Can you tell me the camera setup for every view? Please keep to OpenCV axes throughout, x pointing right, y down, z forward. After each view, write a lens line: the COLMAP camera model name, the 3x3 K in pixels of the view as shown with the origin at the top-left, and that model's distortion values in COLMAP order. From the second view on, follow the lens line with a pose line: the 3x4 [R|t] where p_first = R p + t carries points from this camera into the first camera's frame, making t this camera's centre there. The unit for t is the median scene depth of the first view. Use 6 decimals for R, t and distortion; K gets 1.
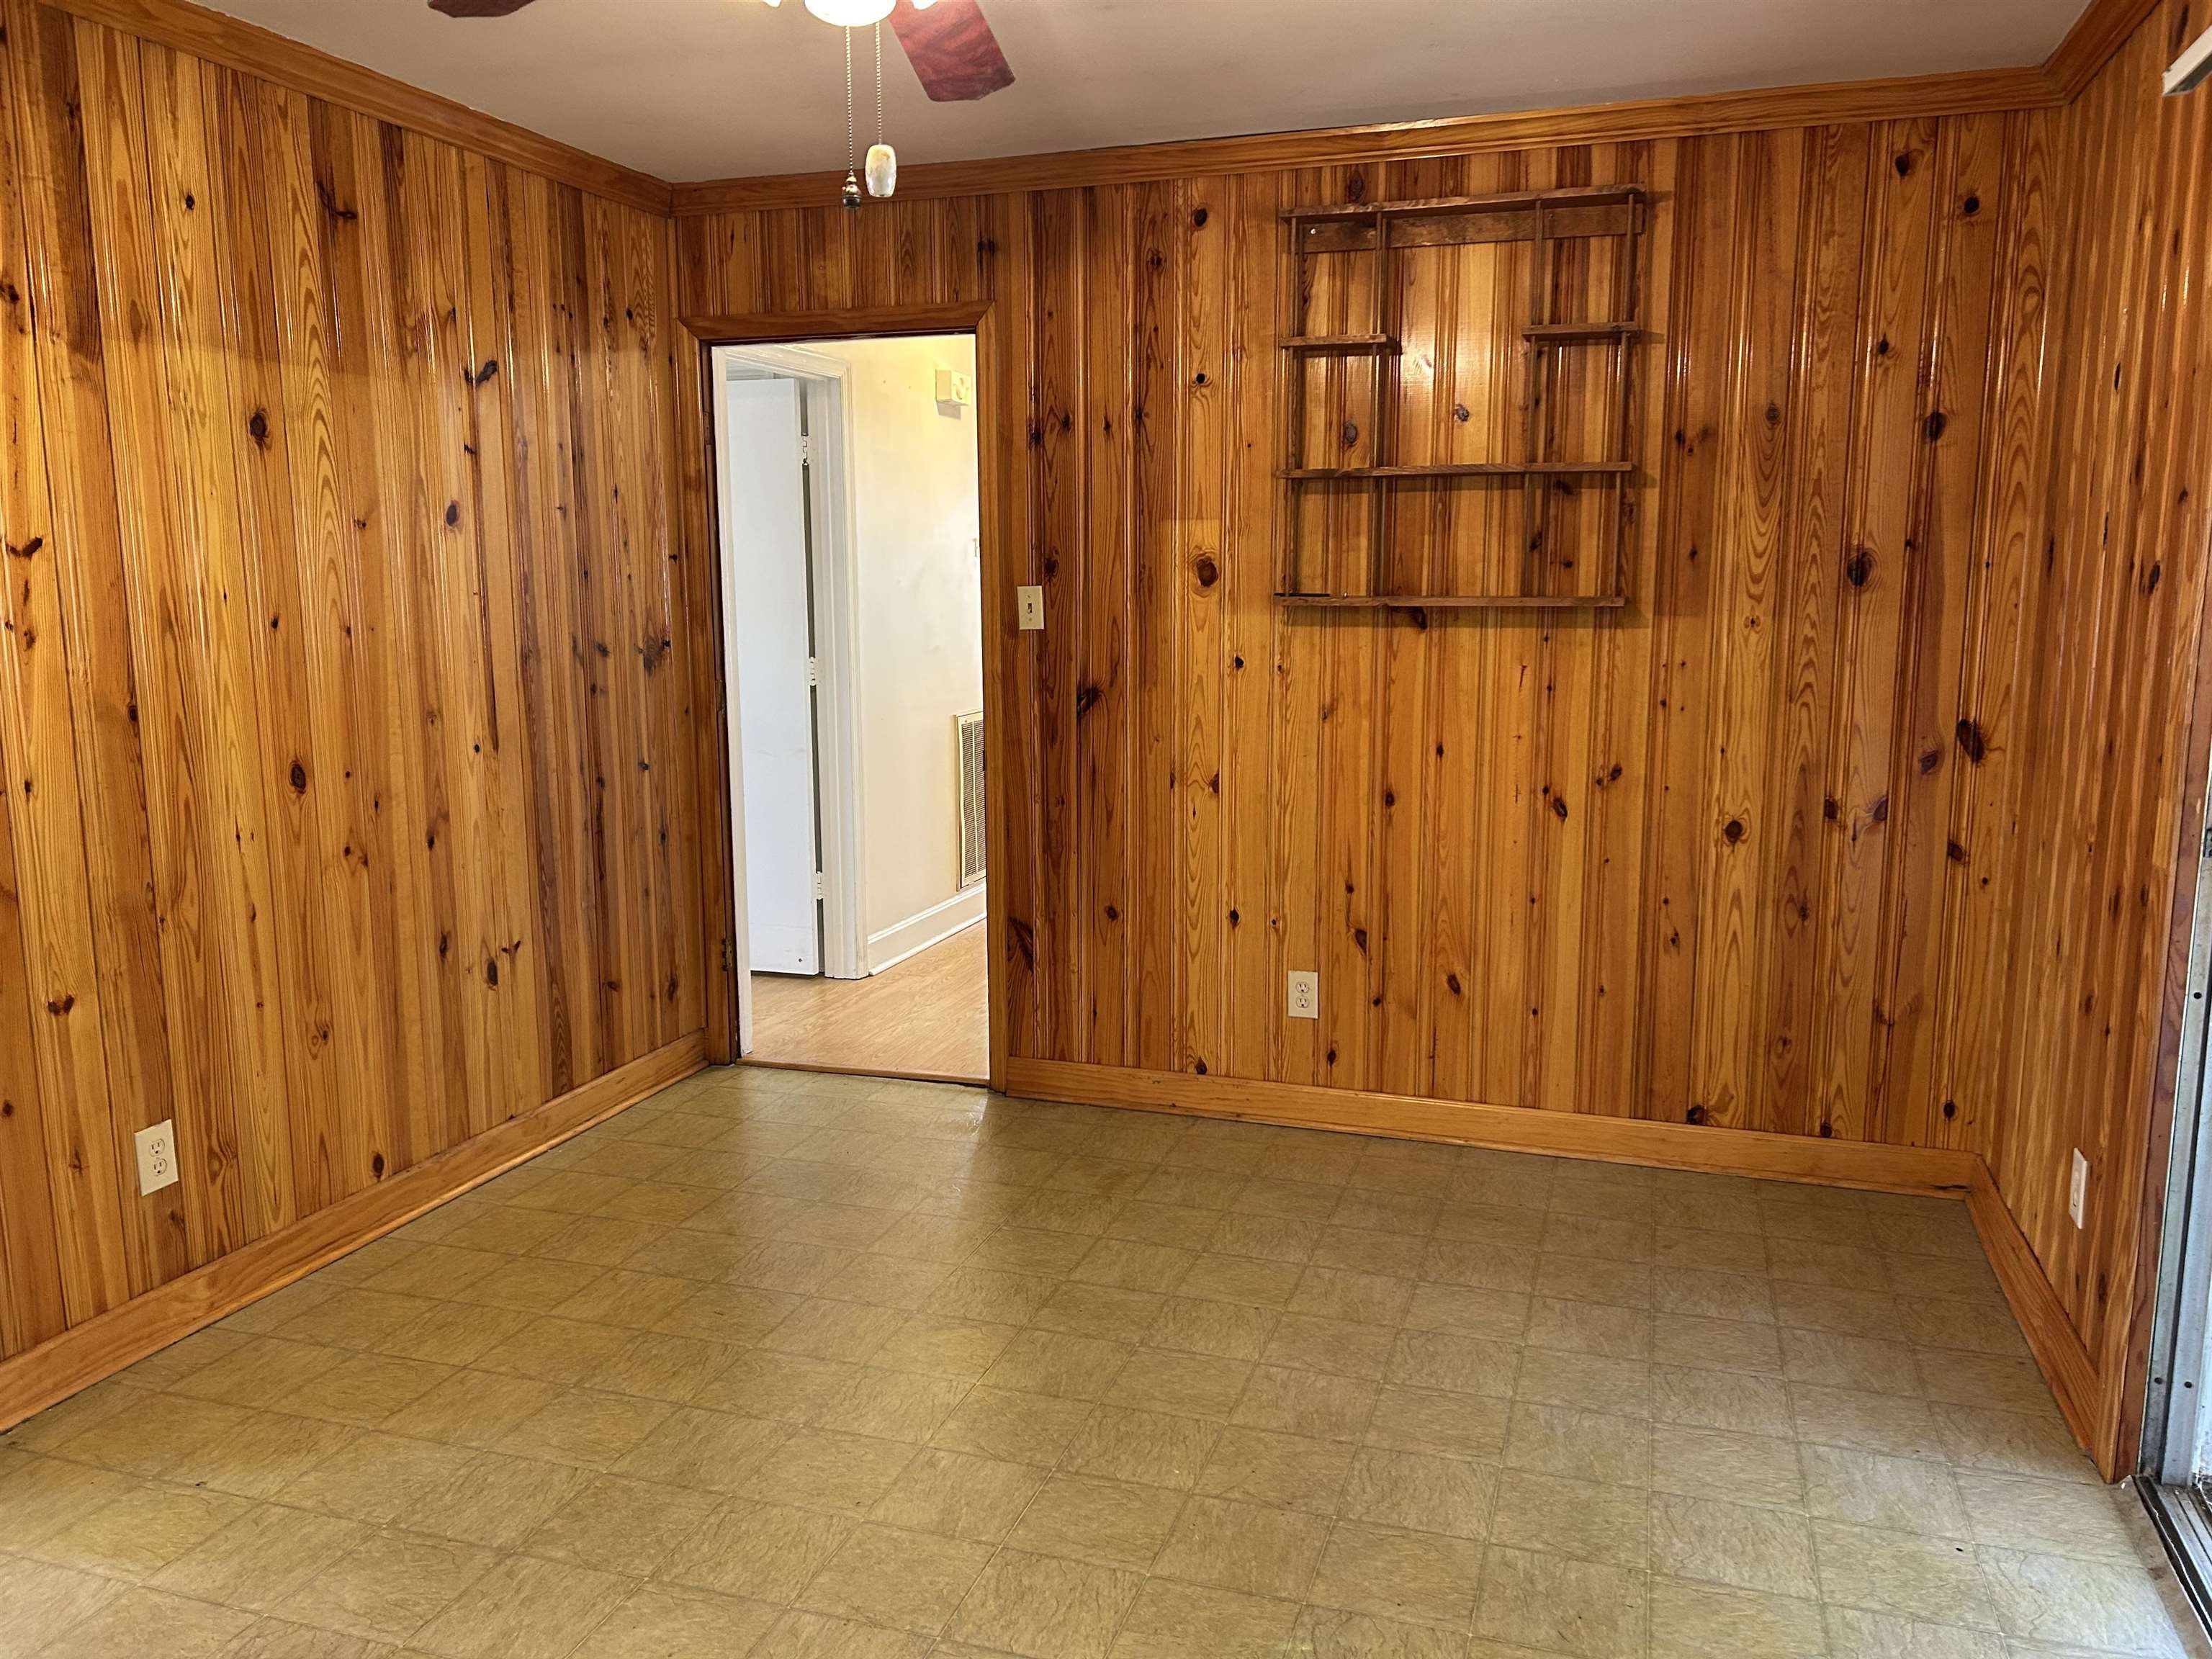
lens RADIAL K [[1641.7, 0, 1119.2], [0, 1641.7, 821.7], [0, 0, 1]] dist [0.016931, -0.009058]
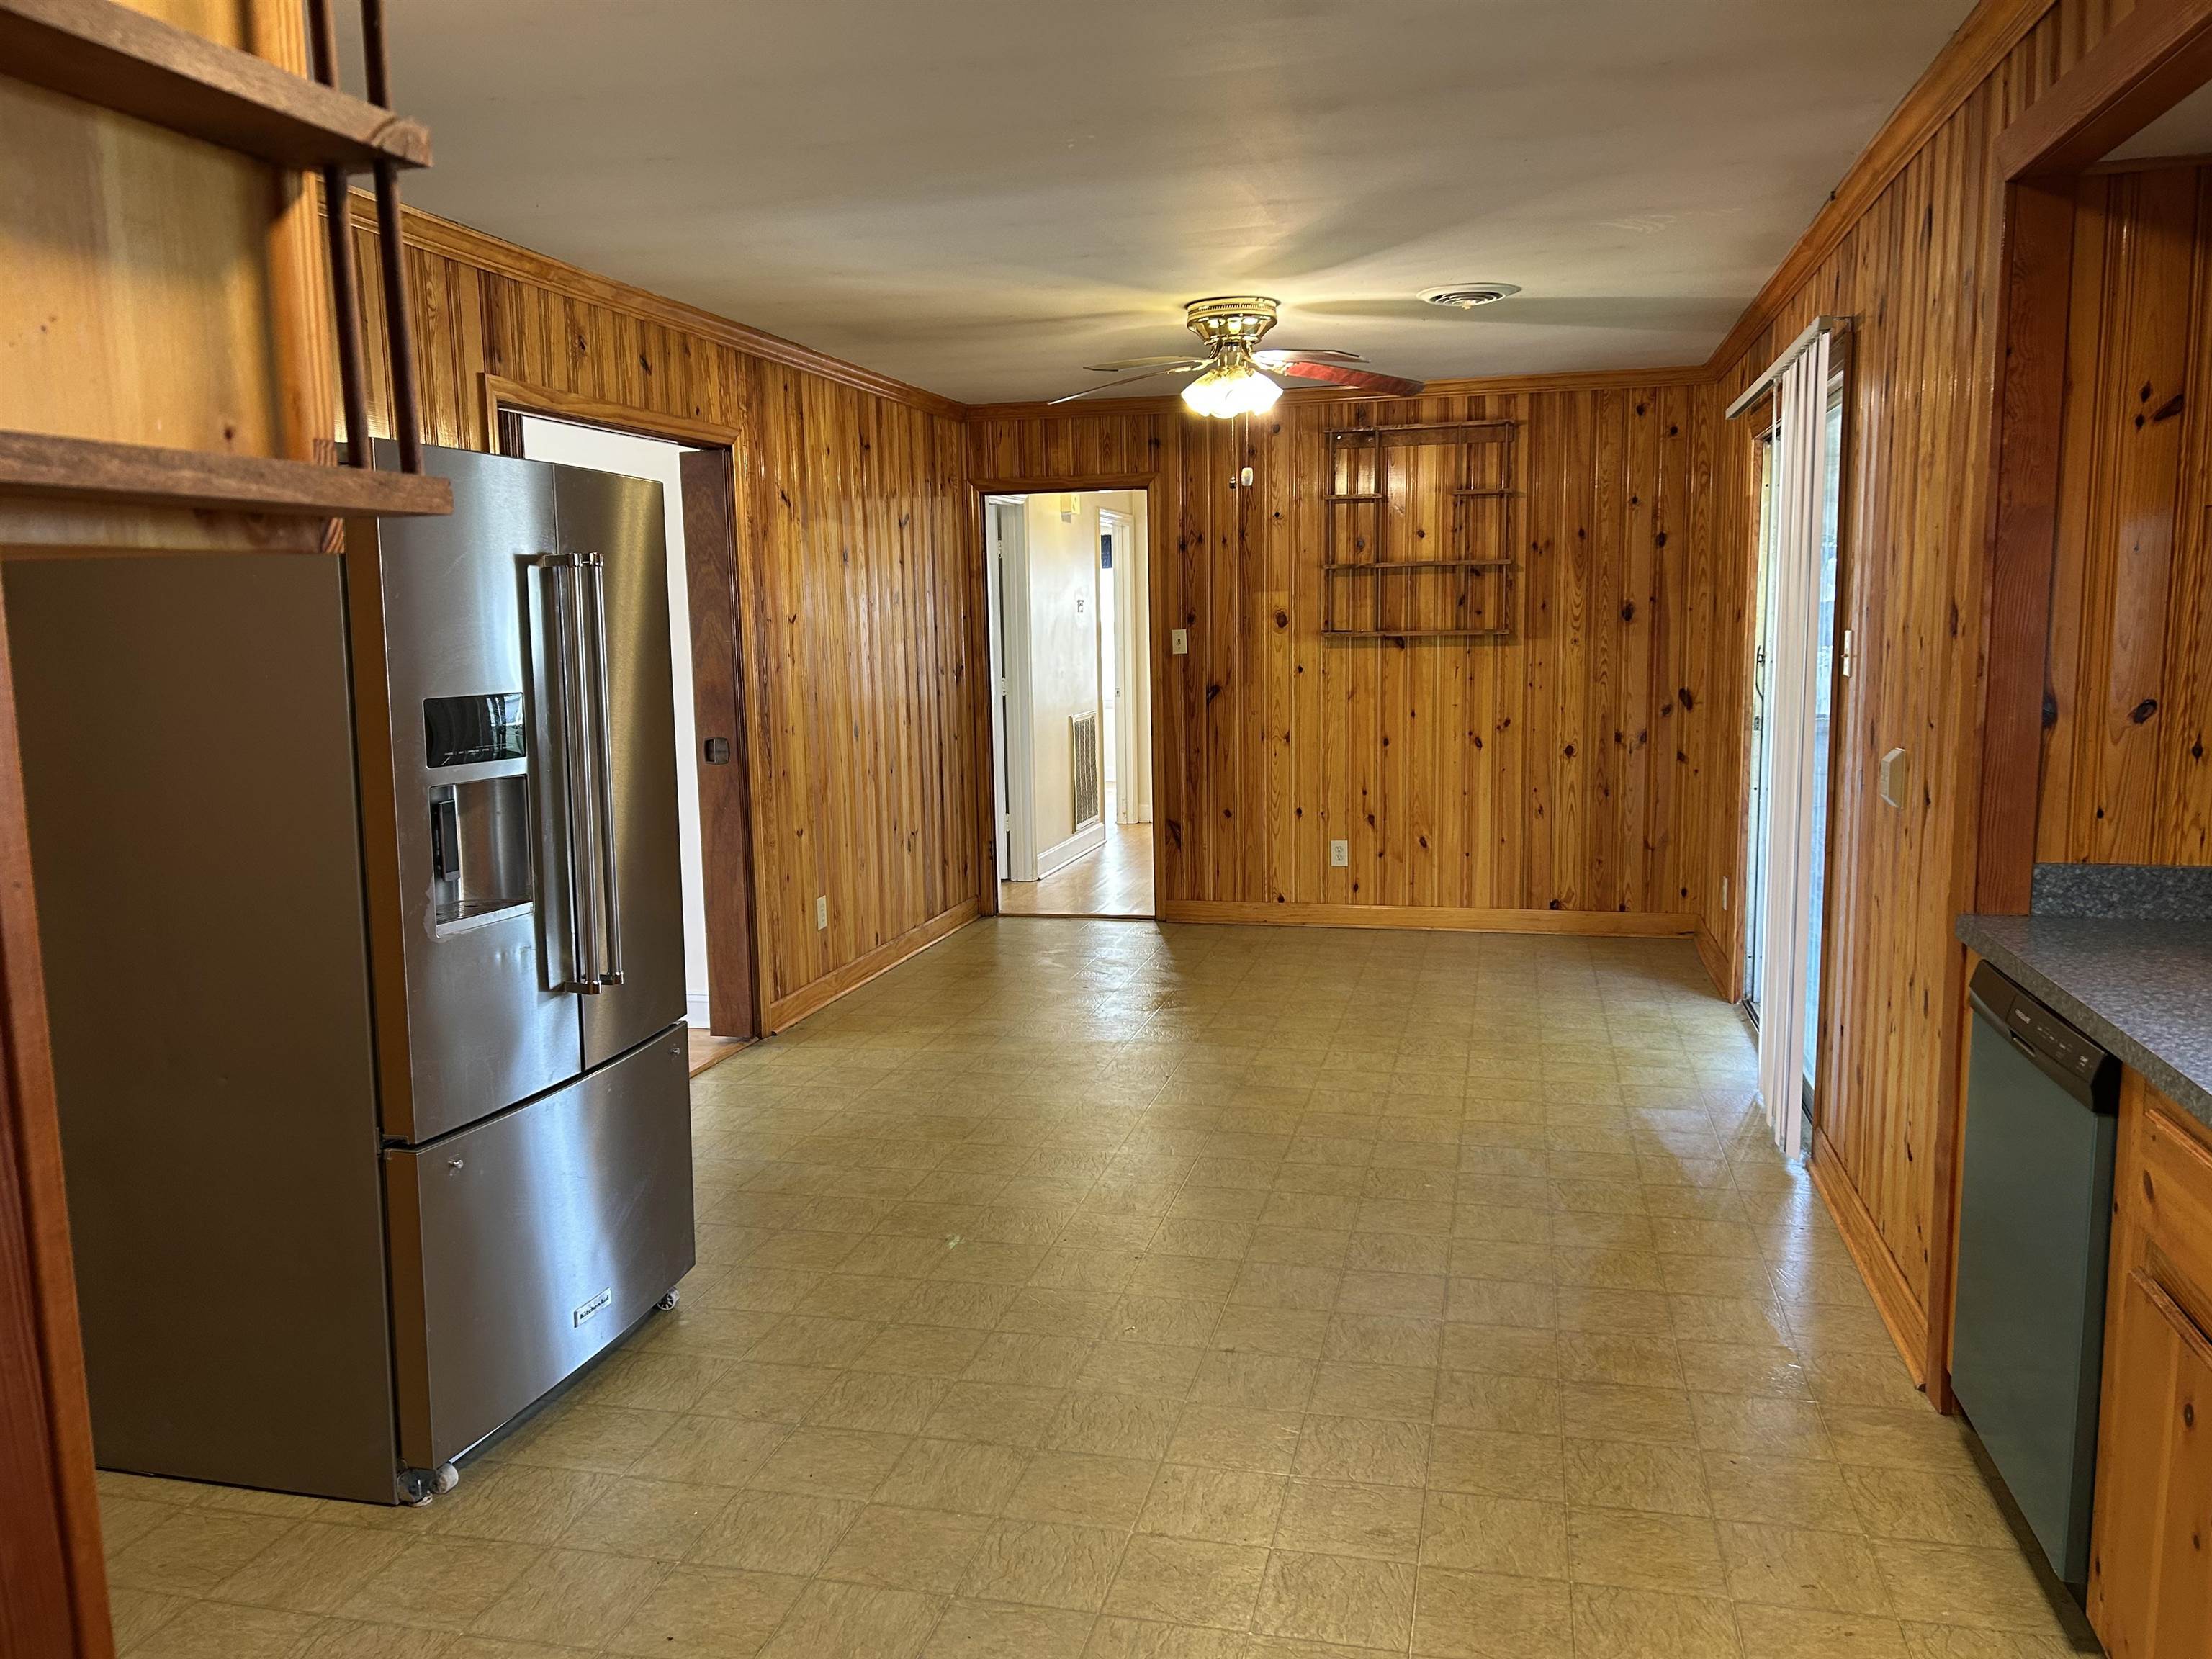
lens RADIAL K [[1641.7, 0, 1095.3], [0, 1641.7, 838.9], [0, 0, 1]] dist [0.016931, -0.009058]
pose [[0.997564, -0.026359, 0.064586, -0.288010], [0.027563, 0.999461, -0.017823, 0.121877], [-0.064082, 0.019560, 0.997753, -0.828852]]
